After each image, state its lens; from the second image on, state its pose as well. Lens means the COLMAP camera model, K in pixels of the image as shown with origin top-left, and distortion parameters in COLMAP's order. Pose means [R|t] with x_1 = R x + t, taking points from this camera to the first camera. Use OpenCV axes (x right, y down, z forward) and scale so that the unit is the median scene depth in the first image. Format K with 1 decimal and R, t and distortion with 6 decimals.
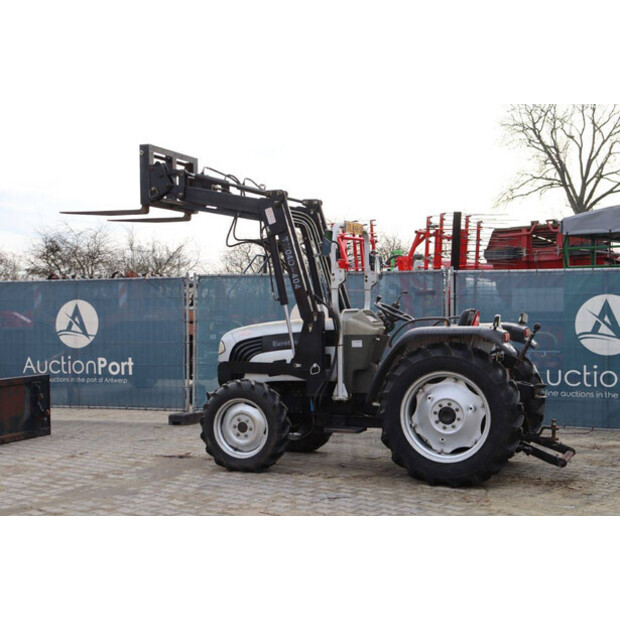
lens RADIAL K [[950.8, 0, 309.7], [0, 950.8, 310.3], [0, 0, 1]] dist [0.155105, 0.000000]
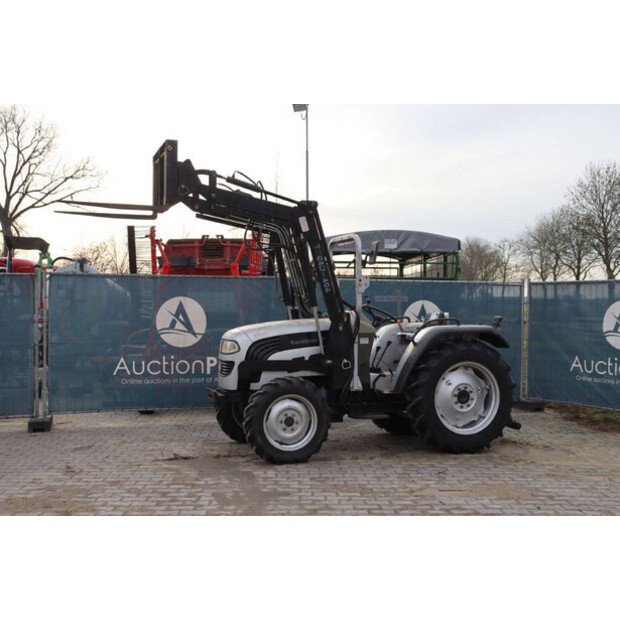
lens RADIAL K [[820.8, 0, 314.6], [0, 820.8, 309.8], [0, 0, 1]] dist [0.055111, 0.000000]
pose [[0.756470, 0.006427, 0.653997, -0.631115], [-0.006873, 0.999975, -0.001876, -0.000178], [-0.653992, -0.003076, 0.756495, 0.283108]]
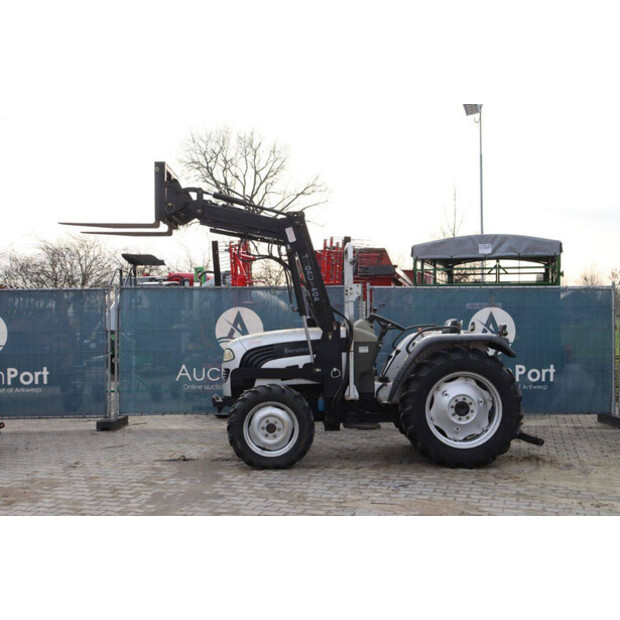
lens RADIAL K [[820.8, 0, 313.1], [0, 820.8, 310.2], [0, 0, 1]] dist [0.055111, 0.000000]
pose [[0.919542, 0.002957, 0.392980, -0.384452], [0.001393, 0.999941, -0.010784, -0.001508], [-0.392988, 0.010464, 0.919484, 0.116335]]
